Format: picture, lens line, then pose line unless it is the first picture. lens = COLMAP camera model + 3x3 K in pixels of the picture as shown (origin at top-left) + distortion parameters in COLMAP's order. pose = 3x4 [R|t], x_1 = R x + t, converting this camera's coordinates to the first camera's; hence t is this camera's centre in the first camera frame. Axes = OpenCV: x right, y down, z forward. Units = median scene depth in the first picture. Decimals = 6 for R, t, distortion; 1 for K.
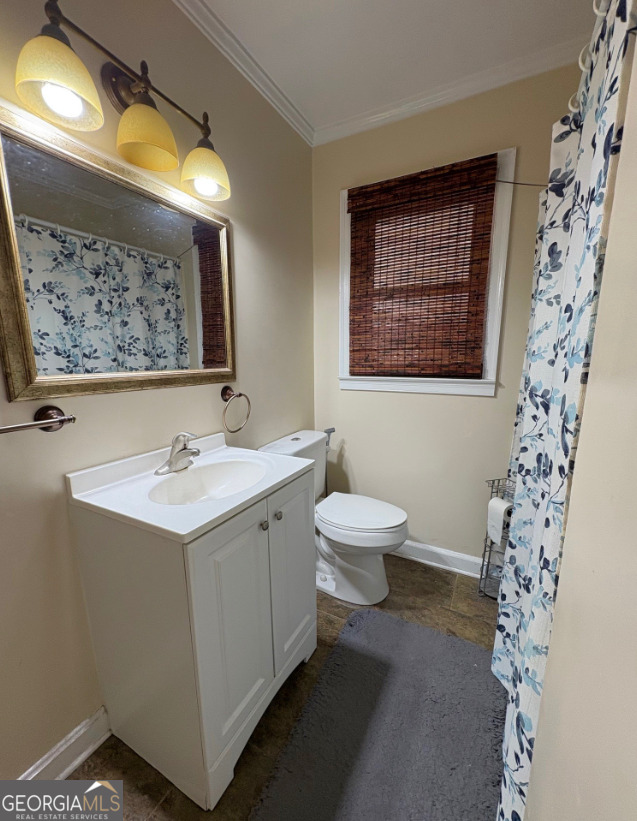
lens RADIAL K [[344.6, 0, 319.9], [0, 344.6, 426.1], [0, 0, 1]] dist [-0.002182, -0.000212]
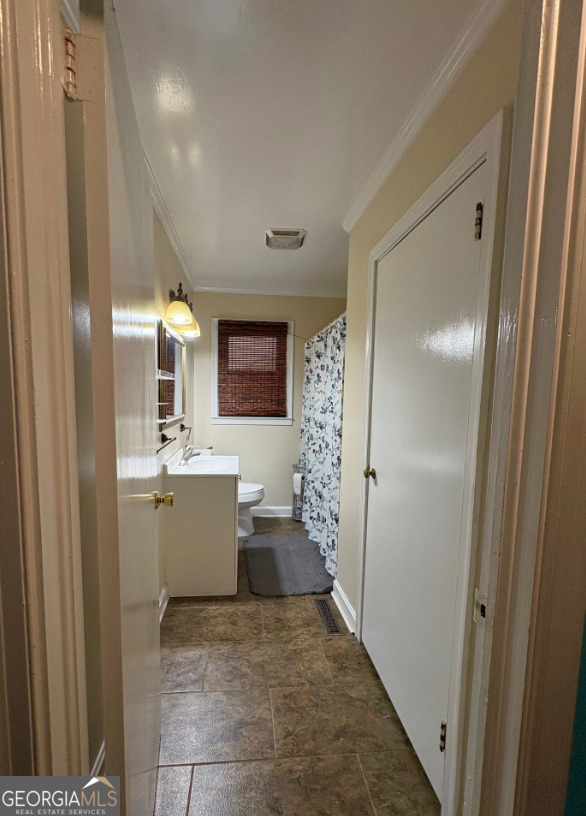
lens RADIAL K [[340.4, 0, 270.8], [0, 340.4, 423.2], [0, 0, 1]] dist [-0.003058, -0.000236]
pose [[0.842483, -0.026738, 0.538058, -0.724608], [0.083874, 0.993098, -0.081979, 0.062075], [-0.532153, 0.114195, 0.838912, -0.692269]]
